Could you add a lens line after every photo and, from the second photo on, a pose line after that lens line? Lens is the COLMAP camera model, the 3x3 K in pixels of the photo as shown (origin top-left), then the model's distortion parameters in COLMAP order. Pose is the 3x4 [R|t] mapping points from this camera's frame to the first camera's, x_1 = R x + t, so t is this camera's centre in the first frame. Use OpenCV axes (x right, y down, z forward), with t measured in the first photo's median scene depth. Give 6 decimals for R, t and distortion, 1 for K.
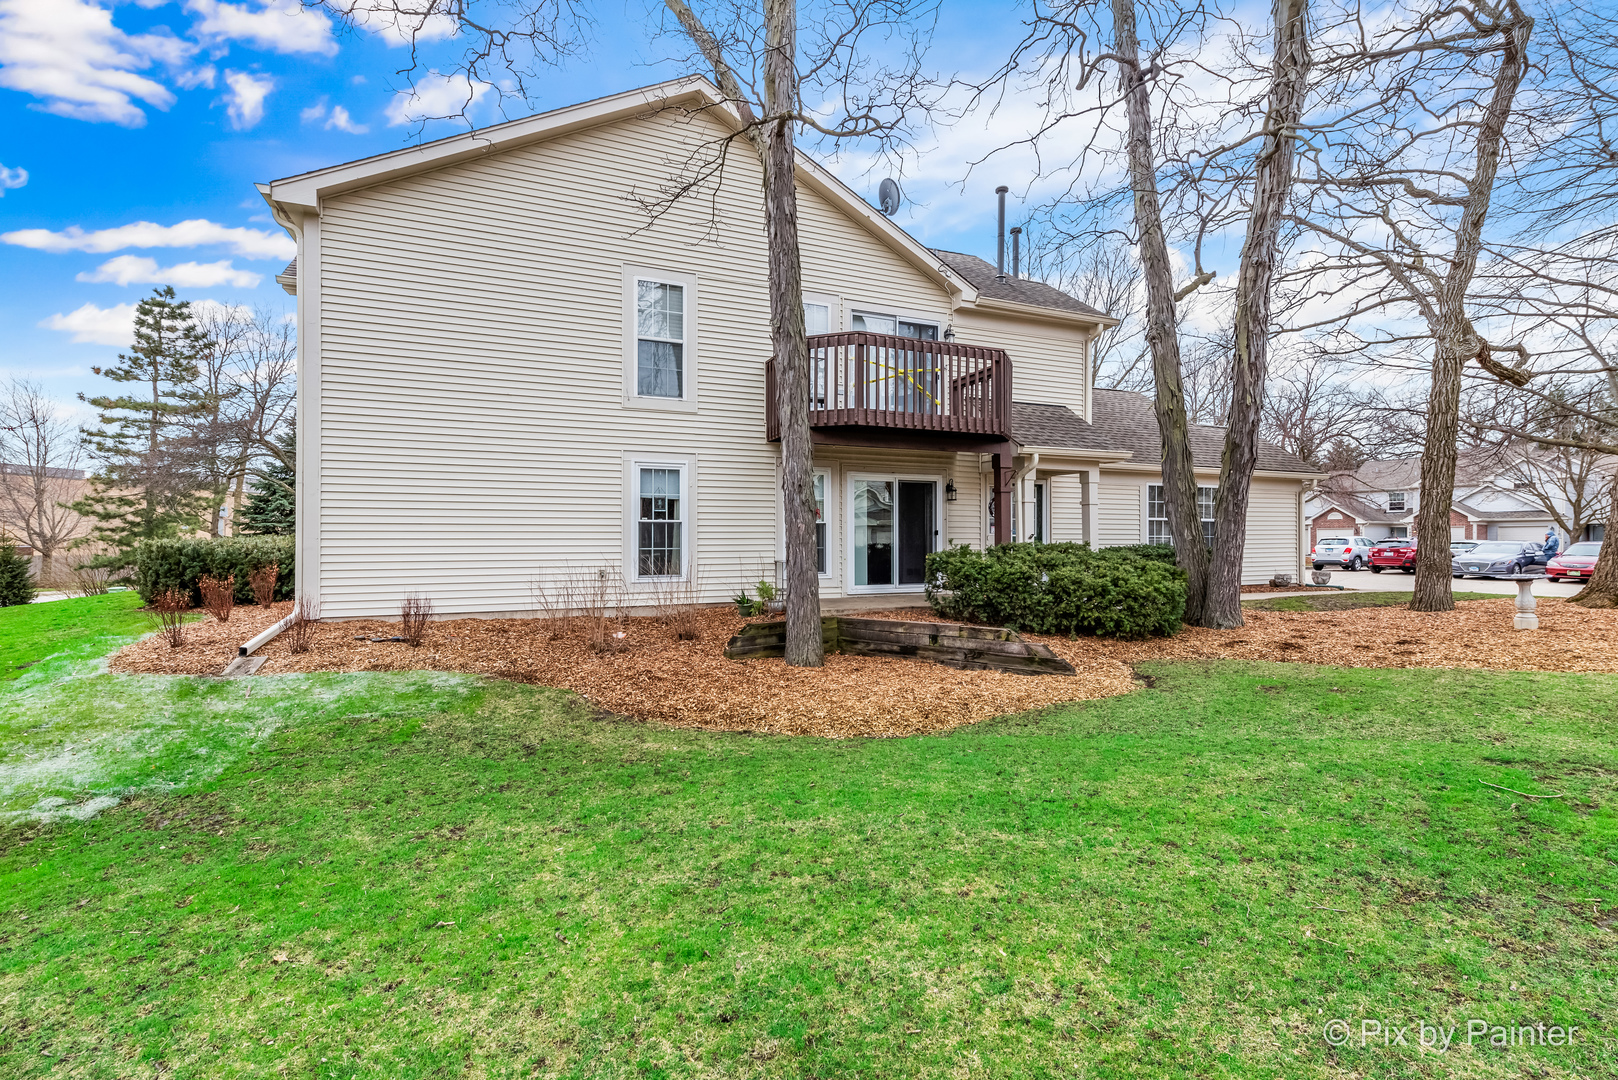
lens RADIAL K [[721.1, 0, 802.8], [0, 721.1, 541.0], [0, 0, 1]] dist [0.014336, -0.003800]
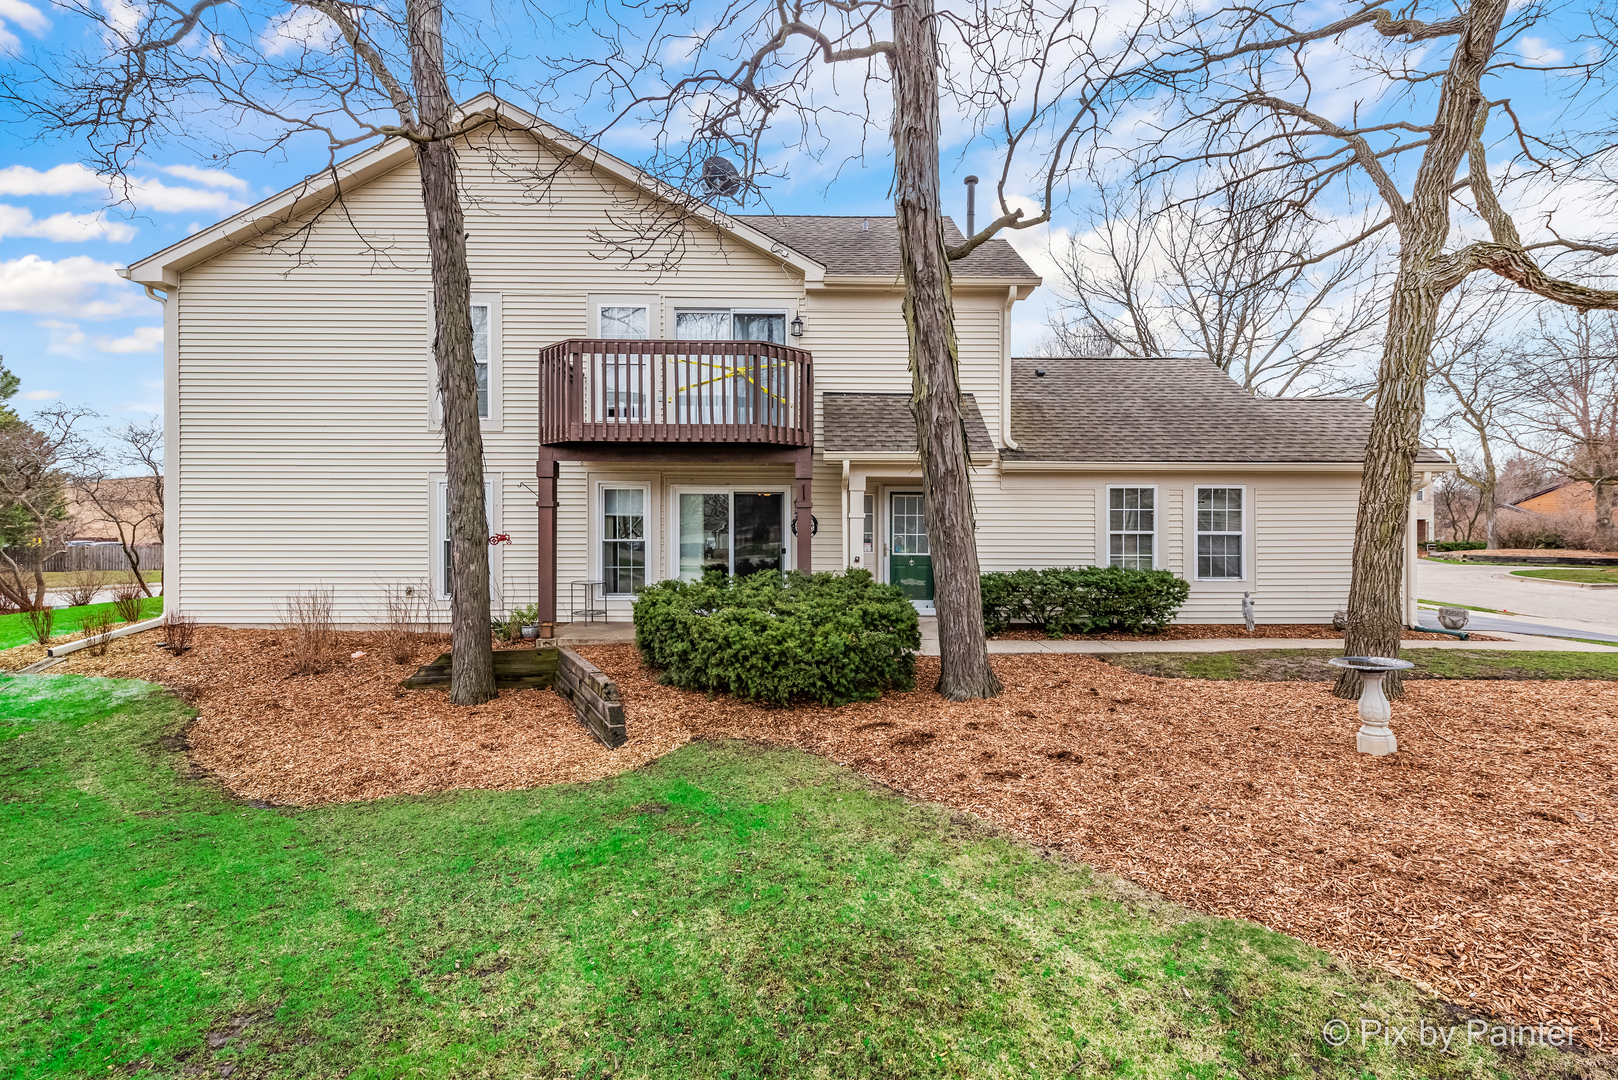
lens RADIAL K [[721.1, 0, 808.3], [0, 721.1, 534.0], [0, 0, 1]] dist [0.014336, -0.003800]
pose [[0.927519, 0.006031, -0.373727, 0.553341], [-0.002474, 0.999947, 0.009996, -0.042094], [0.373768, -0.008347, 0.927485, 0.205279]]
